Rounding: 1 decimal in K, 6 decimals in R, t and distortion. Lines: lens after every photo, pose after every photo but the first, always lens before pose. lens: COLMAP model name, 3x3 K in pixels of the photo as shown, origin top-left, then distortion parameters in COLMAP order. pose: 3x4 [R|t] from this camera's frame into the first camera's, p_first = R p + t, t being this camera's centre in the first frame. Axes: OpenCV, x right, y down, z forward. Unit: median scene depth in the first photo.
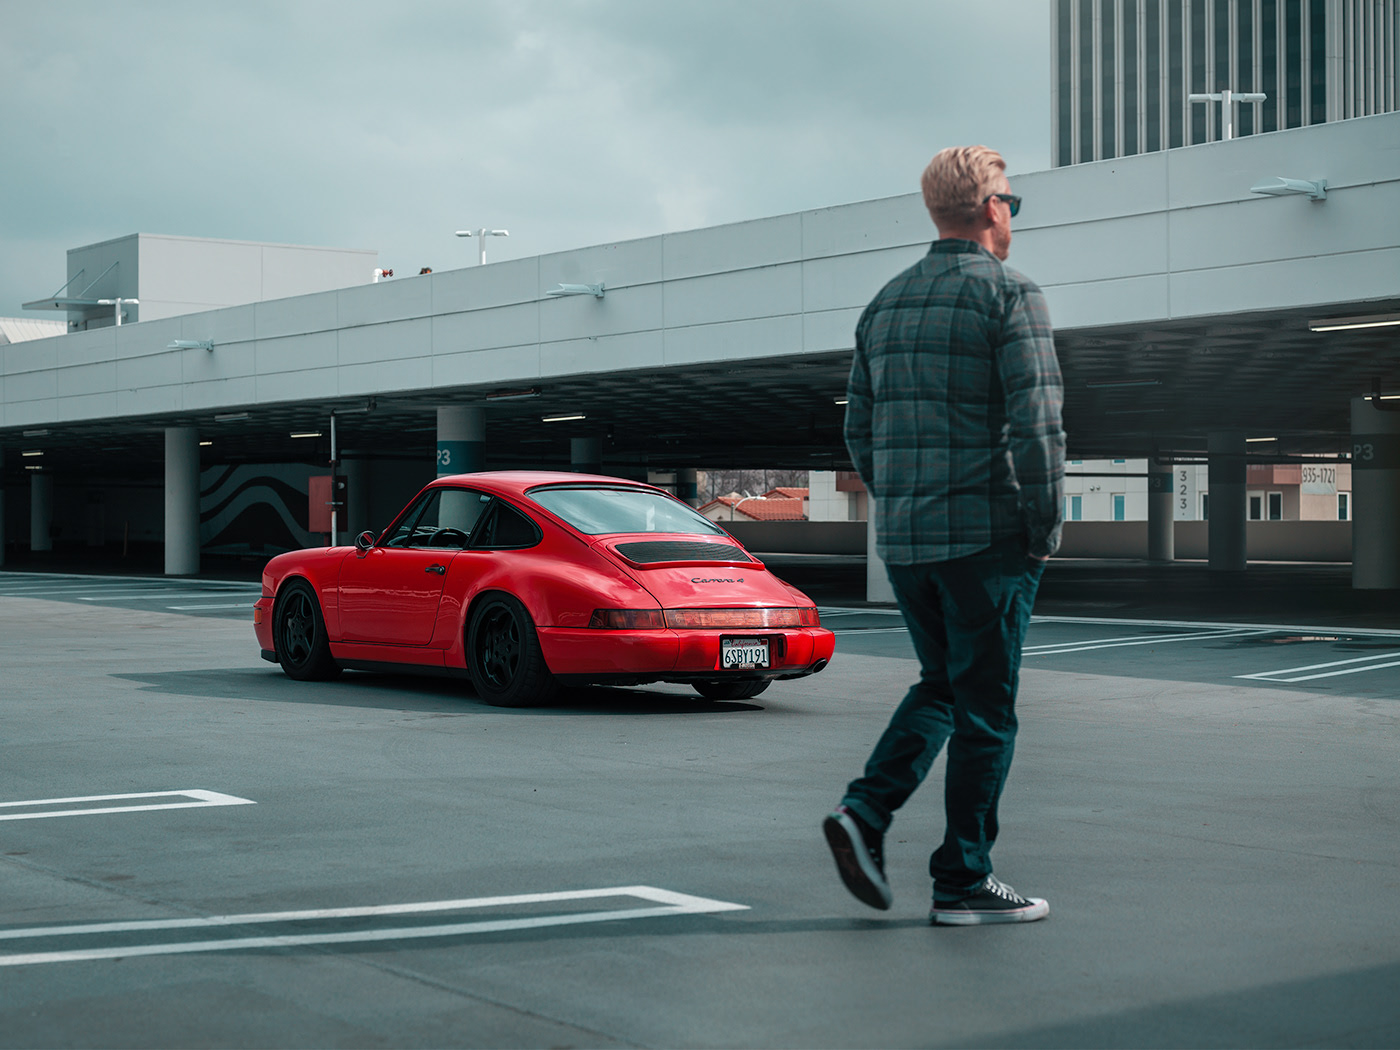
lens RADIAL K [[2472.0, 0, 709.9], [0, 2472.0, 521.1], [0, 0, 1]] dist [-0.061948, 0.000000]
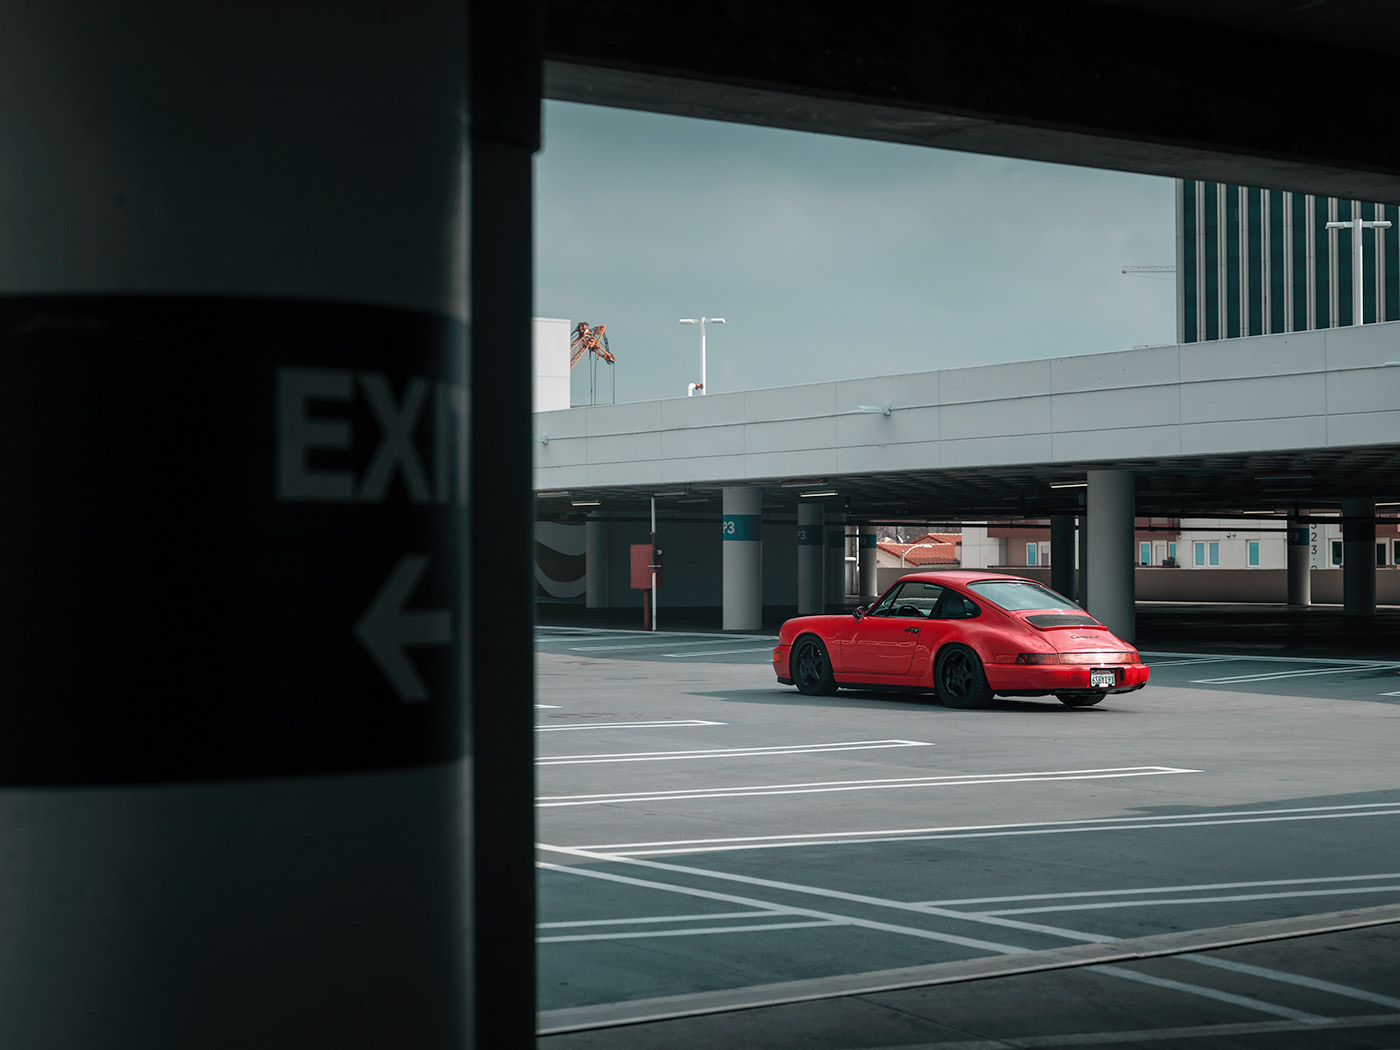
lens RADIAL K [[2472.0, 0, 686.6], [0, 2472.0, 527.4], [0, 0, 1]] dist [-0.061948, 0.000000]
pose [[0.998411, -0.001657, -0.056329, -0.156471], [0.000971, 0.999925, -0.012217, -0.028460], [0.056345, 0.012143, 0.998338, -0.670756]]
